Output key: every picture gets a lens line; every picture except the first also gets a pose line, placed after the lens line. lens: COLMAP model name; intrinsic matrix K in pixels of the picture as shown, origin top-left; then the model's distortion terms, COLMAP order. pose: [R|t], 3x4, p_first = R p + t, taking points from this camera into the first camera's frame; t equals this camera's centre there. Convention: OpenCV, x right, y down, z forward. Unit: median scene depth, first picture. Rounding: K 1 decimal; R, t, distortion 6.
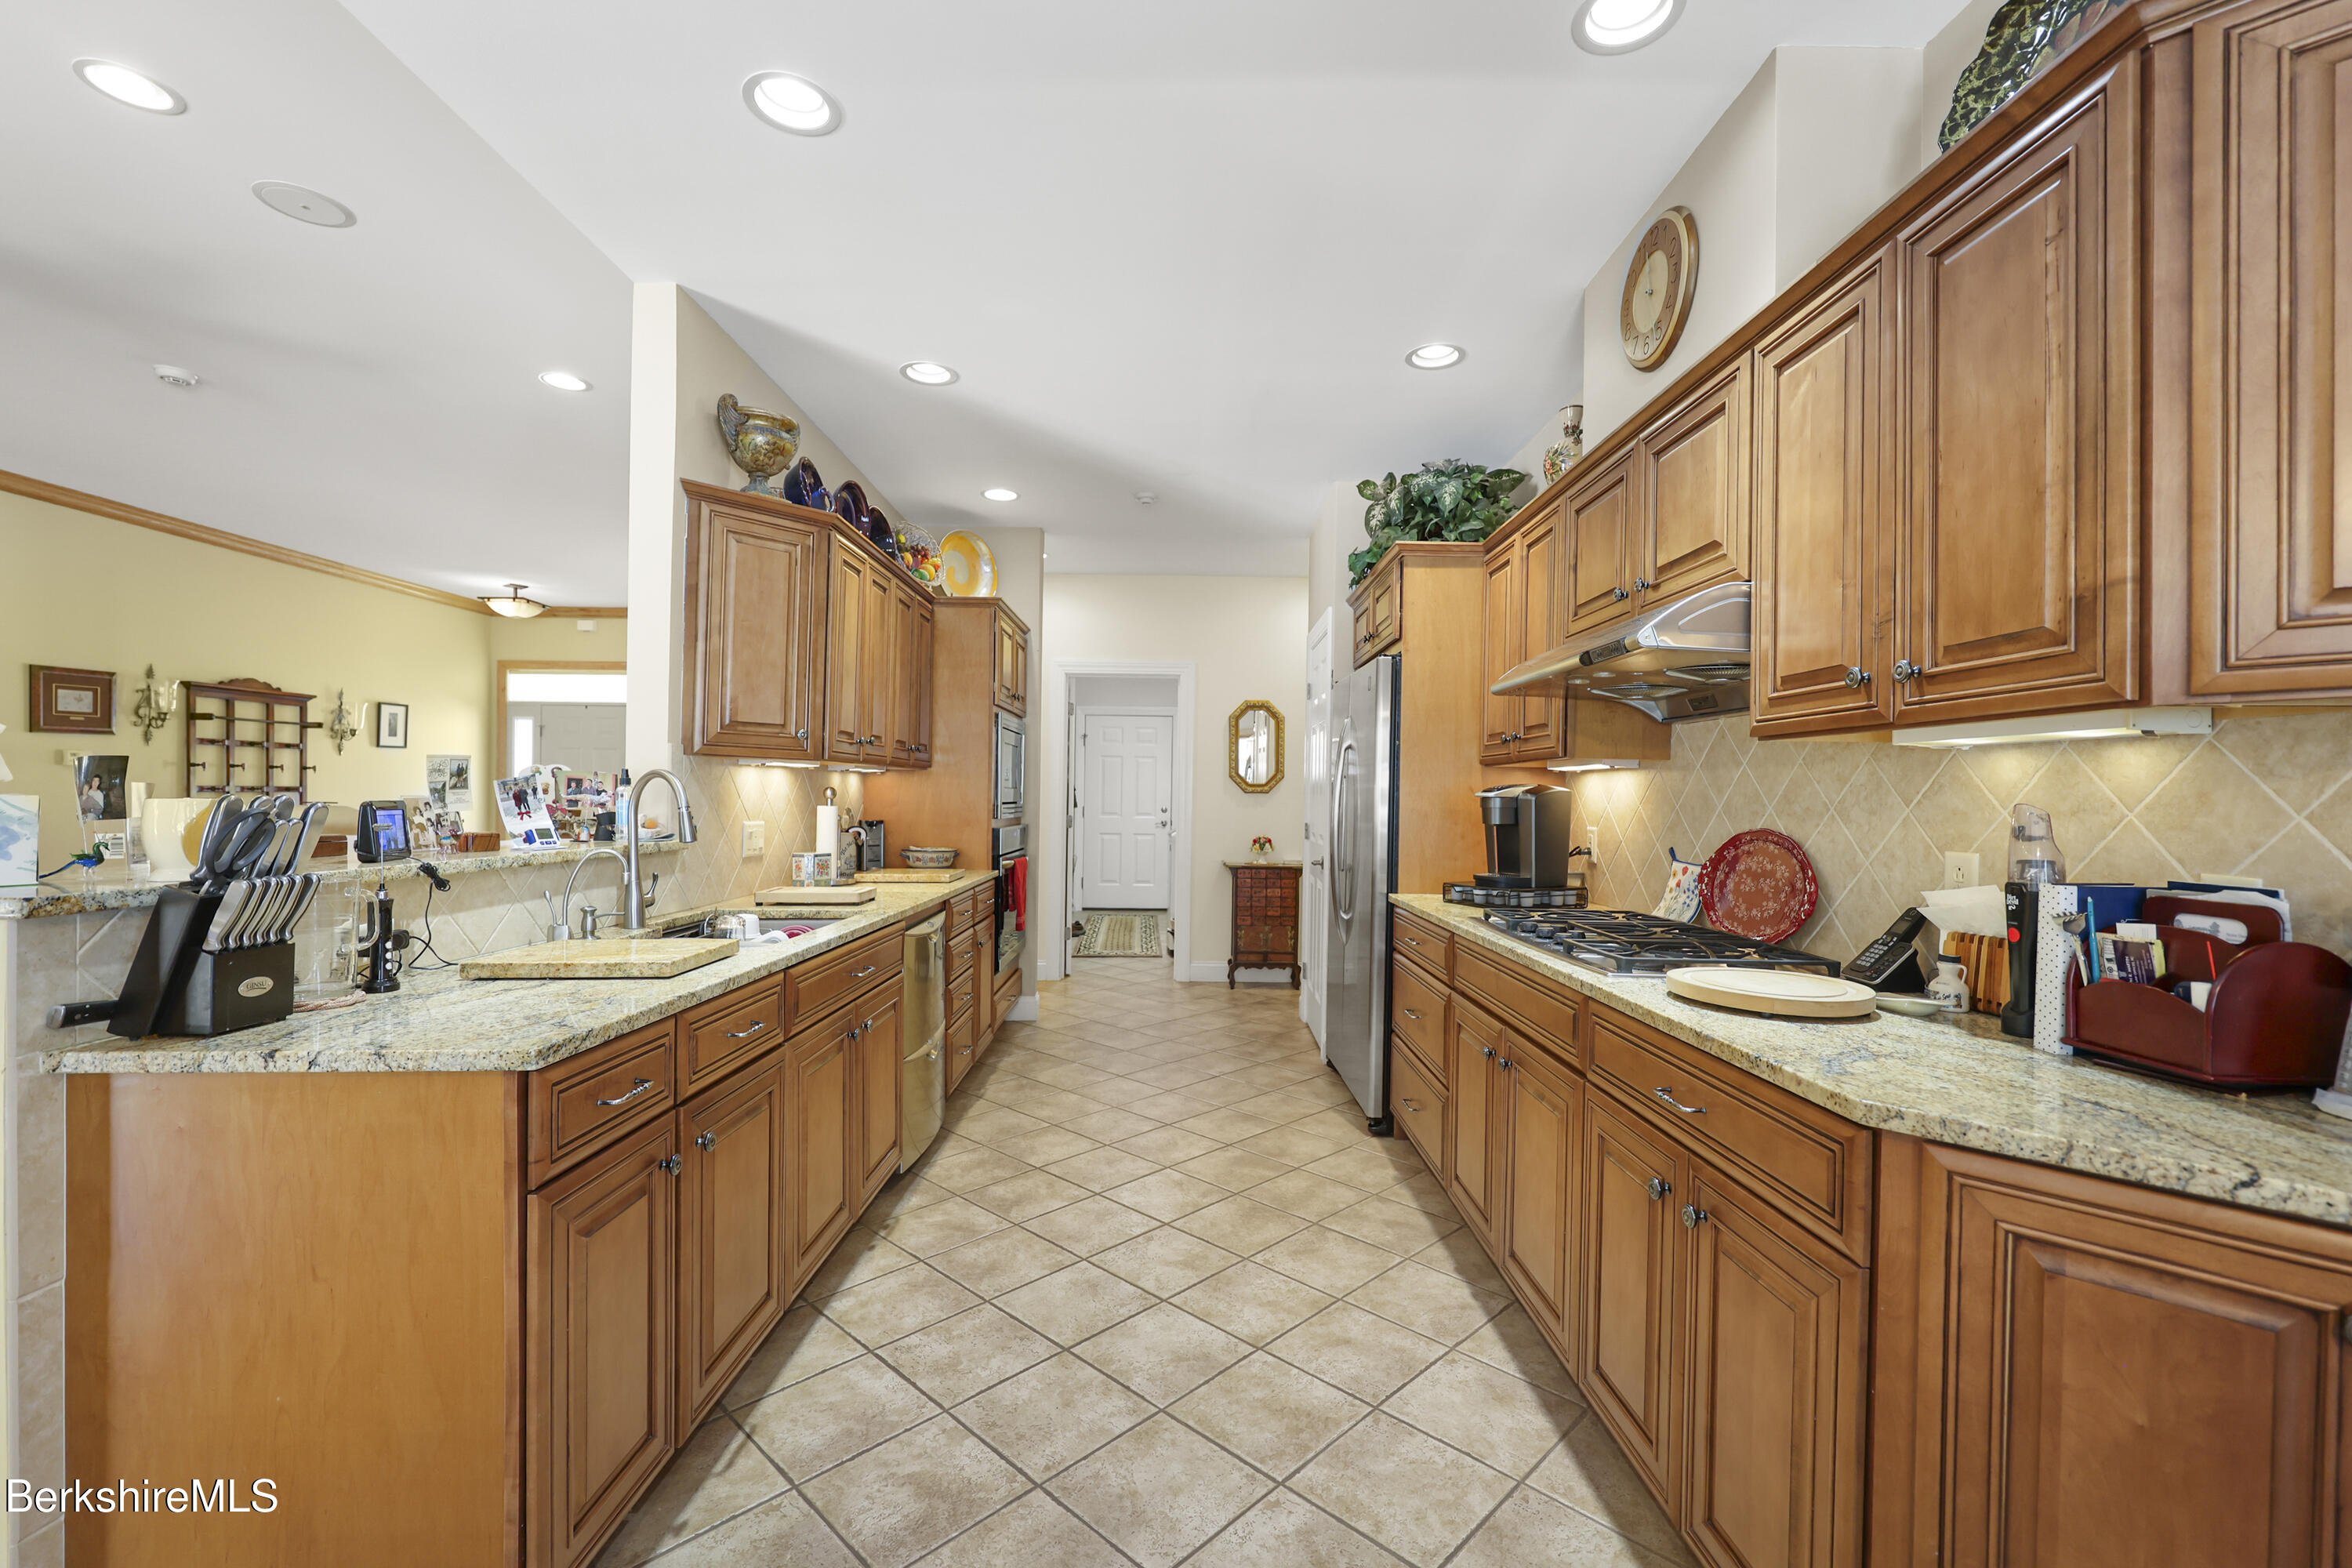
lens RADIAL K [[971.8, 0, 1177.0], [0, 971.8, 794.6], [0, 0, 1]] dist [-0.000122, -0.000117]
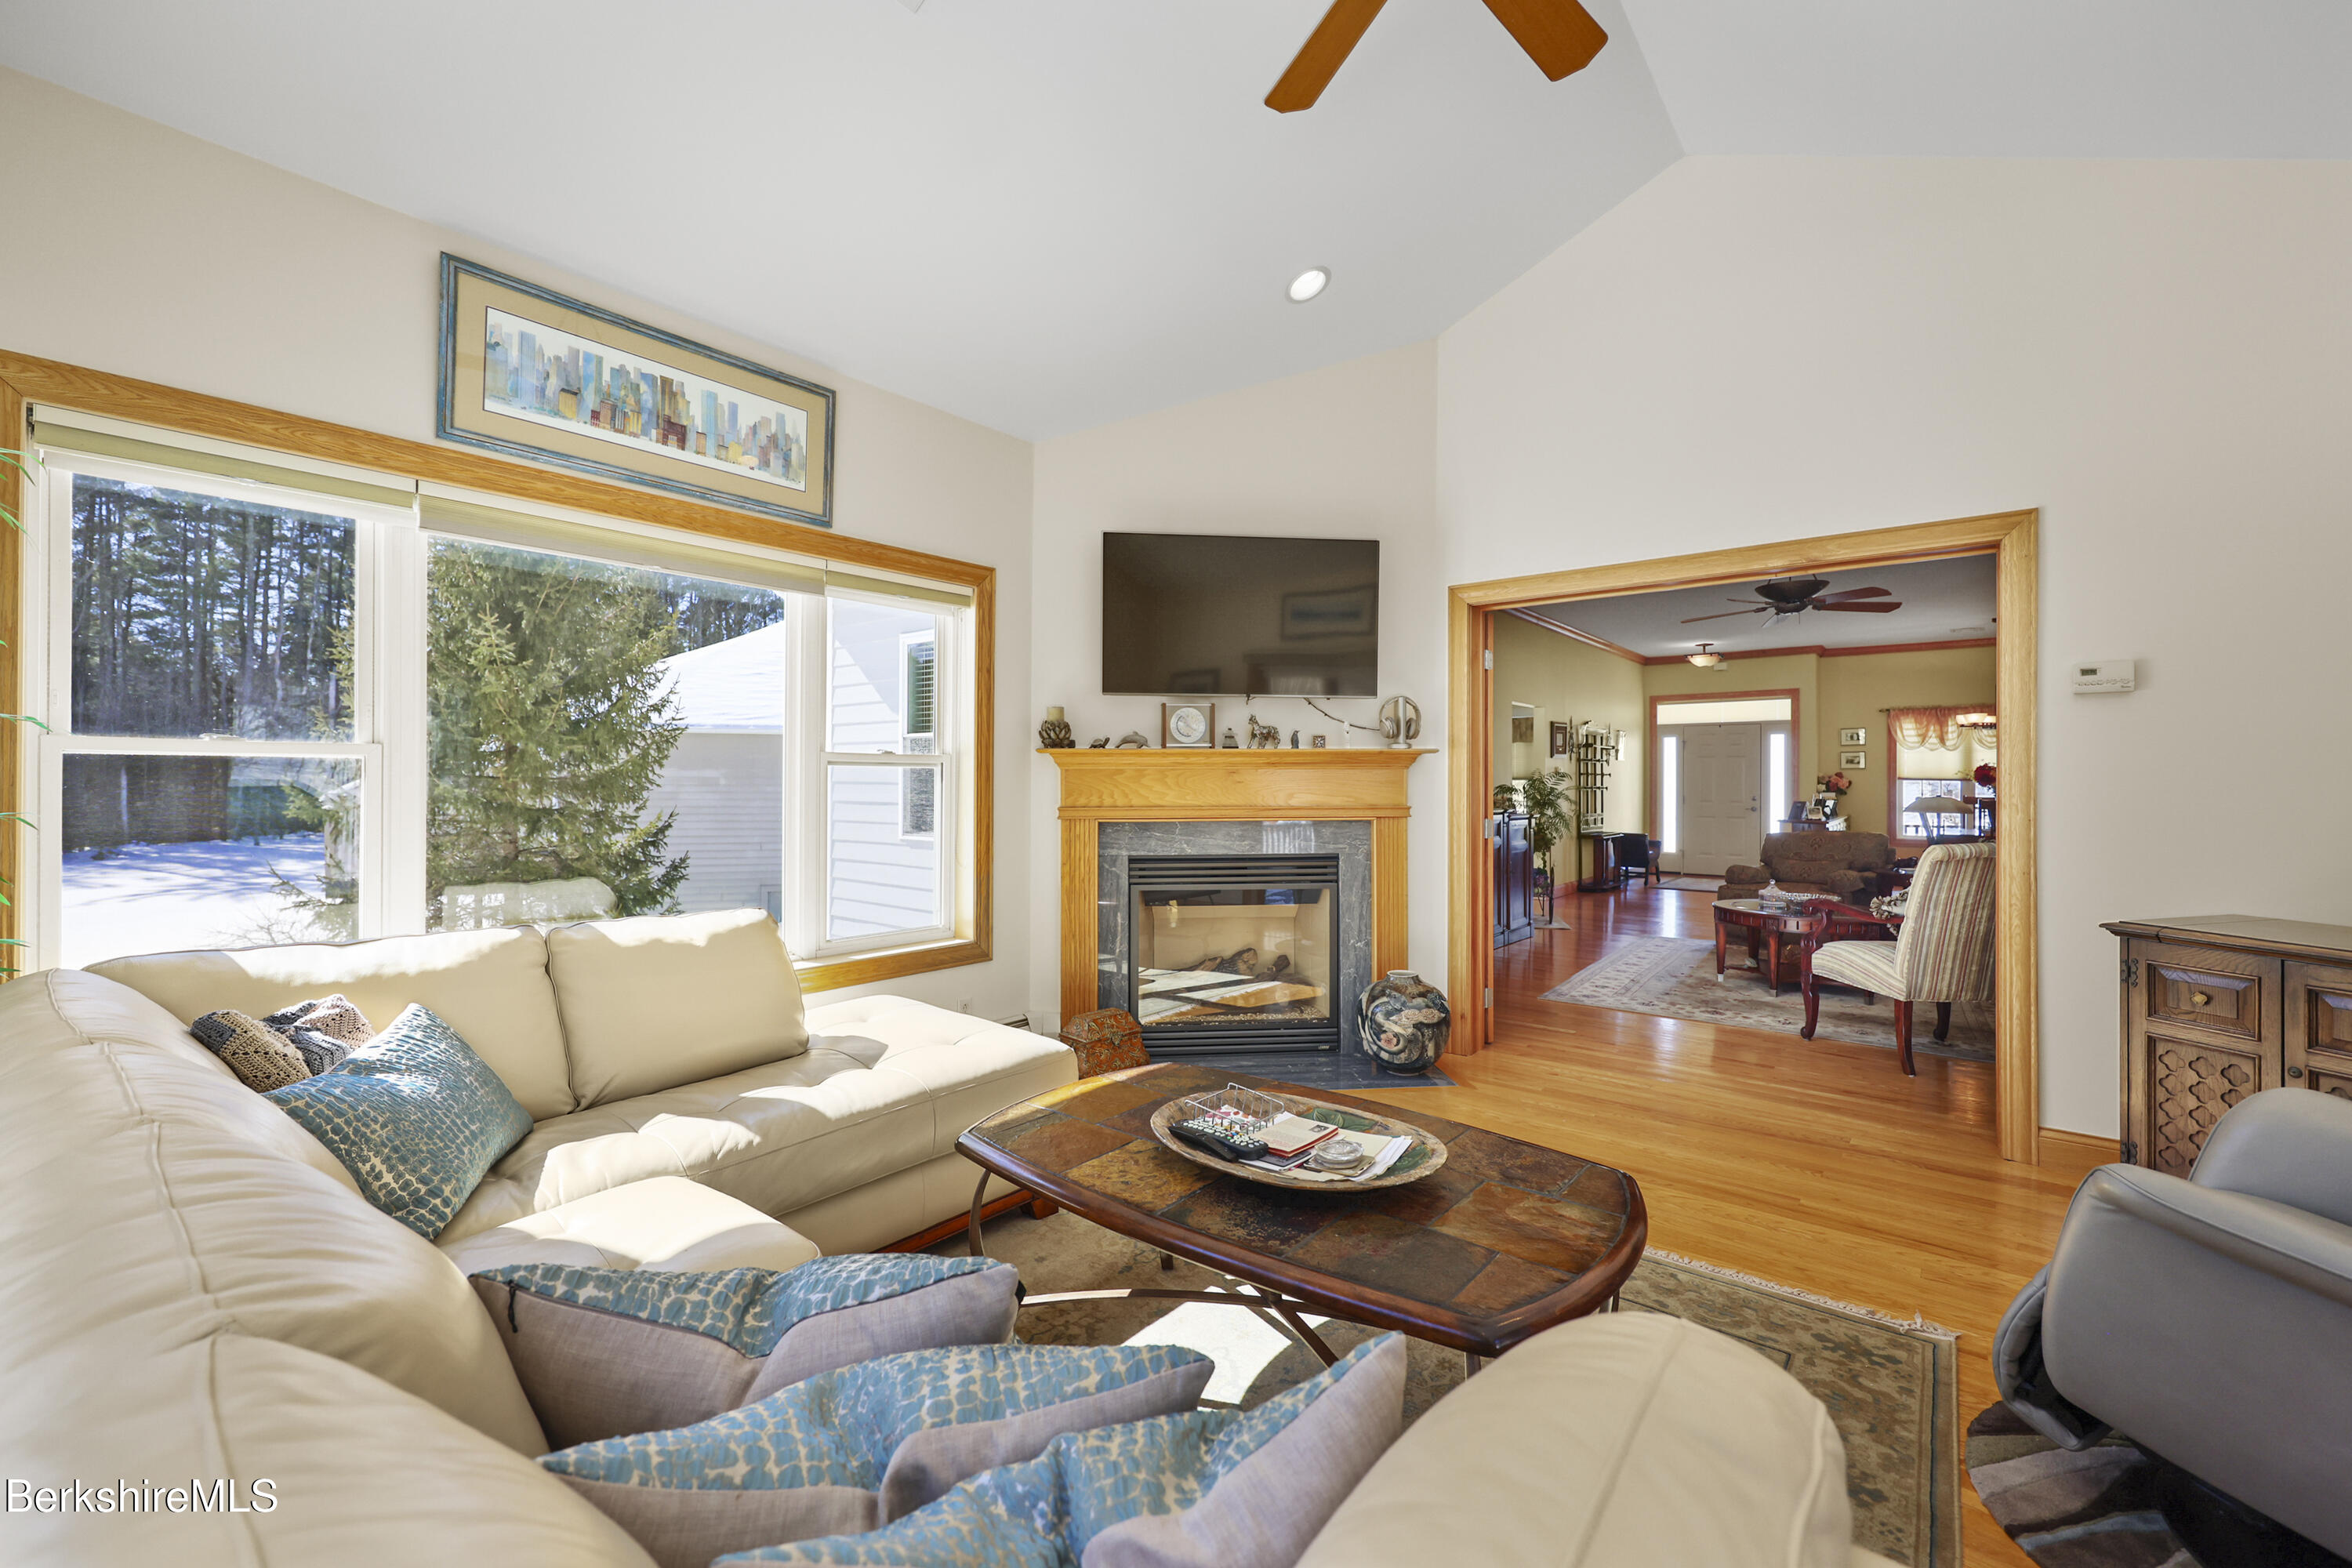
lens RADIAL K [[965.6, 0, 1182.3], [0, 965.6, 780.2], [0, 0, 1]] dist [-0.000172, 0.000119]
pose [[0.766246, -0.012511, -0.642425, -0.684264], [0.005233, 0.999899, -0.013231, -0.003984], [0.642526, 0.006777, 0.766234, -1.049437]]
